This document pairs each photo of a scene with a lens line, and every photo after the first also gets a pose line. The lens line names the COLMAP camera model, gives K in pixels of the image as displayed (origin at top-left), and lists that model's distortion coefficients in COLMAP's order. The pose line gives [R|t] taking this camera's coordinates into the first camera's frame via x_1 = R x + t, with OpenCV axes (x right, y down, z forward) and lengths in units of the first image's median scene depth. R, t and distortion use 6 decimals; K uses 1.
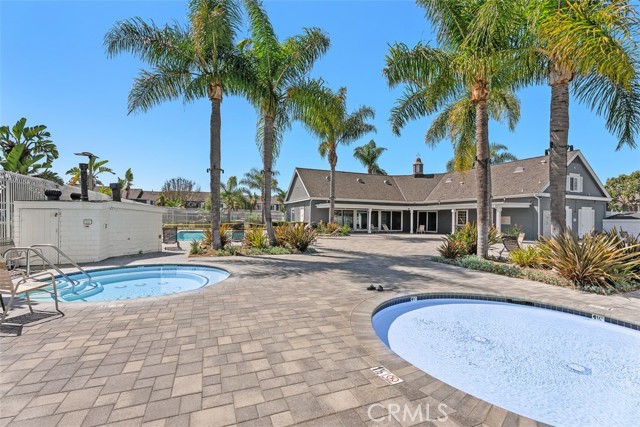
lens RADIAL K [[287.3, 0, 321.2], [0, 287.3, 214.3], [0, 0, 1]] dist [-0.000900, 0.001750]
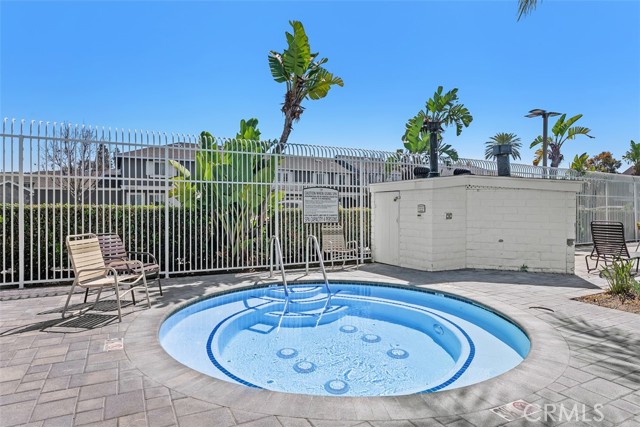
lens RADIAL K [[381.4, 0, 320.3], [0, 381.4, 210.4], [0, 0, 1]] dist [-0.023463, -0.000440]
pose [[0.100344, -0.004089, -0.994944, 0.022182], [0.007150, 0.999969, -0.003389, 0.028807], [0.994927, -0.006774, 0.100370, 0.612897]]
